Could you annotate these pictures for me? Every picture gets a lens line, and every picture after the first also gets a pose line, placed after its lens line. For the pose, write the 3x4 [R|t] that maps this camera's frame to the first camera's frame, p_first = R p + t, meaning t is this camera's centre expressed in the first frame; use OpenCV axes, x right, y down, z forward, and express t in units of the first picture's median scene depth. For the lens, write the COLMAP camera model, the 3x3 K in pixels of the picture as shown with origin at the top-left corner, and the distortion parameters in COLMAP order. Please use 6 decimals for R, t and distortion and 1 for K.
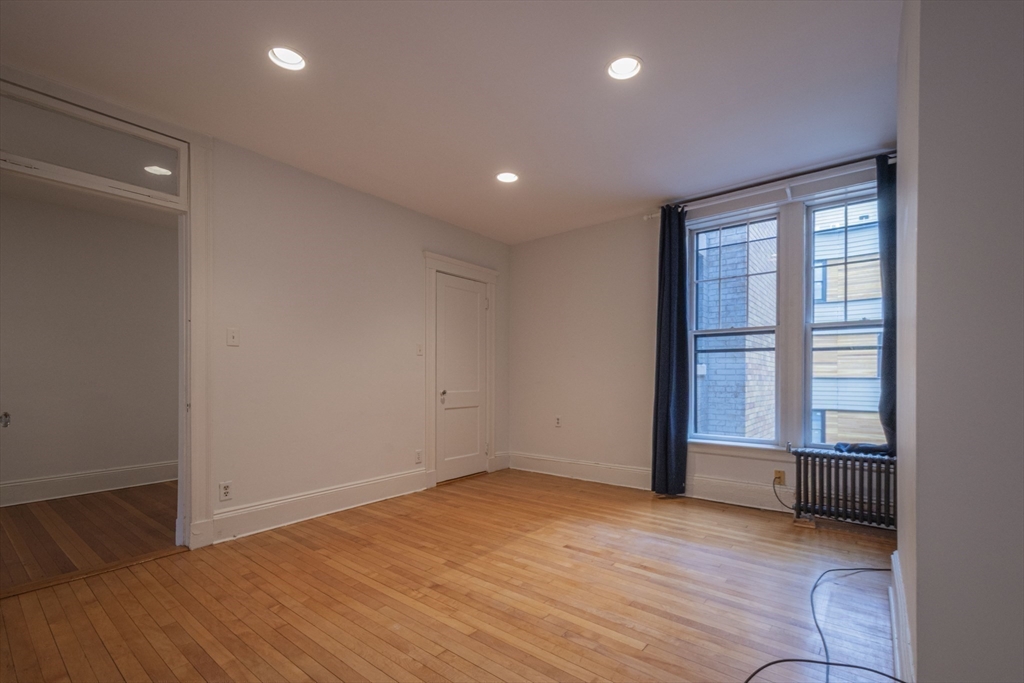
lens RADIAL K [[448.2, 0, 529.1], [0, 448.2, 380.4], [0, 0, 1]] dist [0.010263, -0.000787]
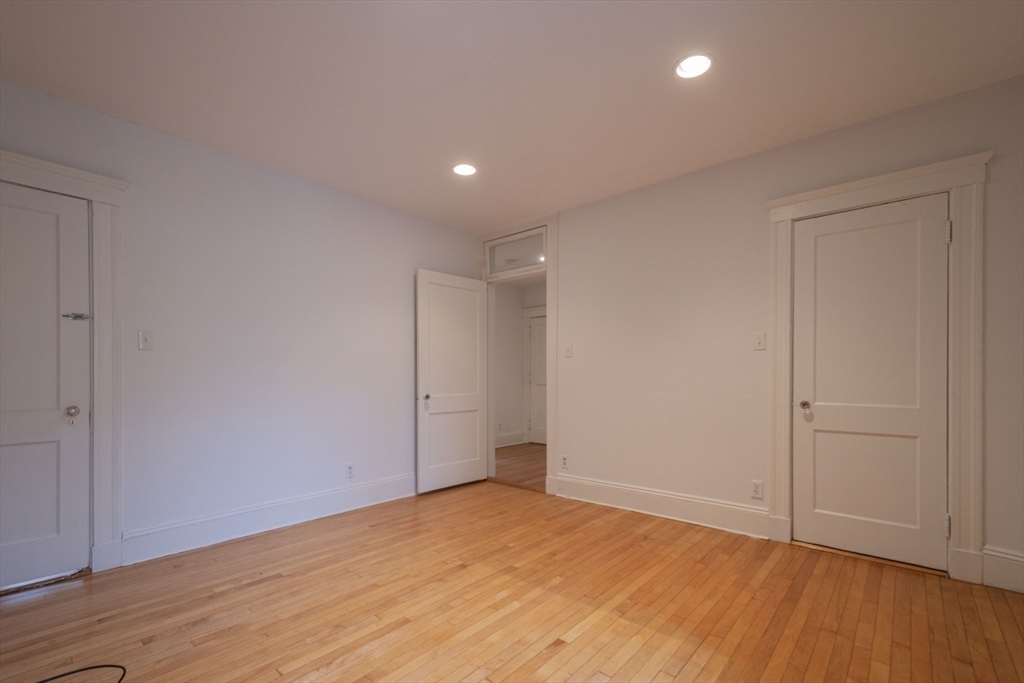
lens RADIAL K [[448.2, 0, 529.1], [0, 448.2, 380.4], [0, 0, 1]] dist [0.010263, -0.000787]
pose [[-0.045047, 0.005769, -0.998968, 0.648296], [-0.009089, 0.999940, 0.006185, -0.010517], [0.998944, 0.009358, -0.044991, 0.867687]]
